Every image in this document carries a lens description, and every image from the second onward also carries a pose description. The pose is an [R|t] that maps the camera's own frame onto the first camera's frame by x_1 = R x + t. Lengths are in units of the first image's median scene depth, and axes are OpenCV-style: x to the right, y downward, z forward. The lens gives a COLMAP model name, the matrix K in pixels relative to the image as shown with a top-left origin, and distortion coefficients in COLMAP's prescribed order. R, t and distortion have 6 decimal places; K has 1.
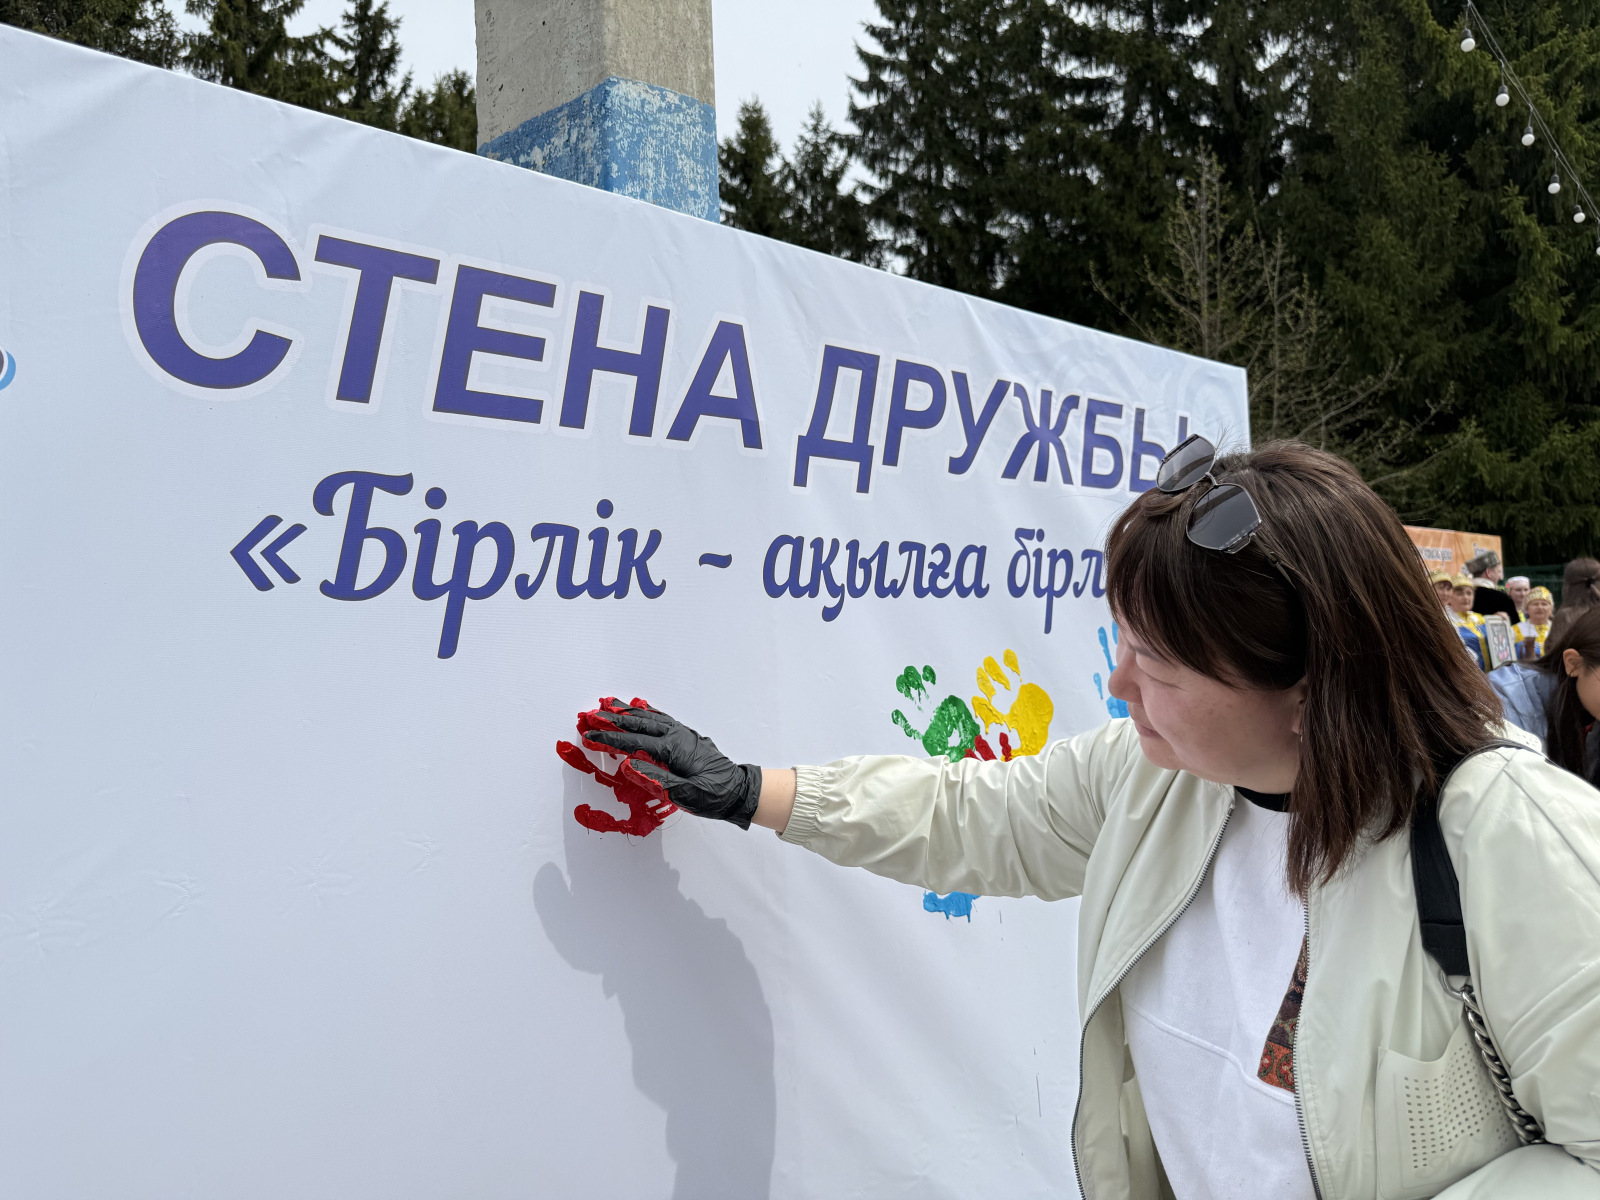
lens RADIAL K [[1130.1, 0, 794.6], [0, 1130.1, 602.5], [0, 0, 1]] dist [-0.011870, -0.006439]
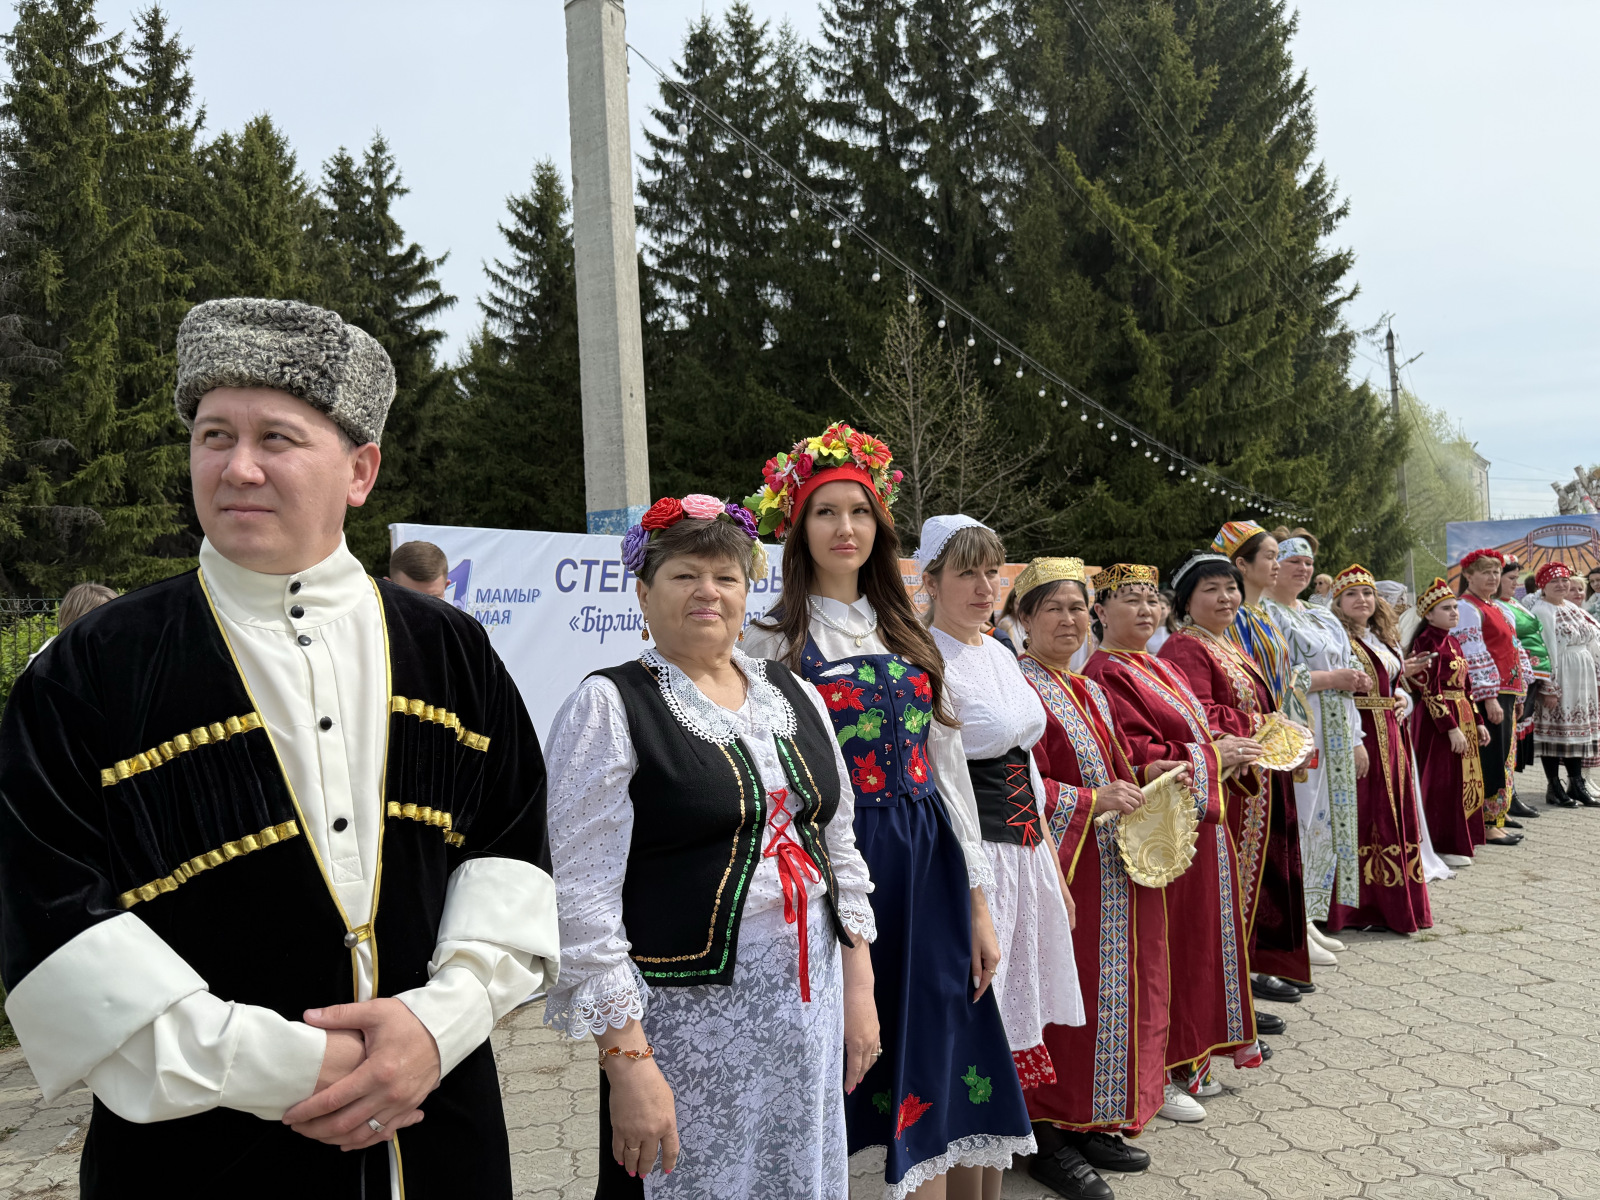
lens RADIAL K [[1130.1, 0, 798.8], [0, 1130.1, 598.7], [0, 0, 1]] dist [-0.011870, -0.006439]
pose [[0.981062, -0.011613, 0.193345, -0.016716], [0.013600, 0.999867, -0.008950, -0.003718], [-0.193216, 0.011410, 0.981090, -0.149659]]
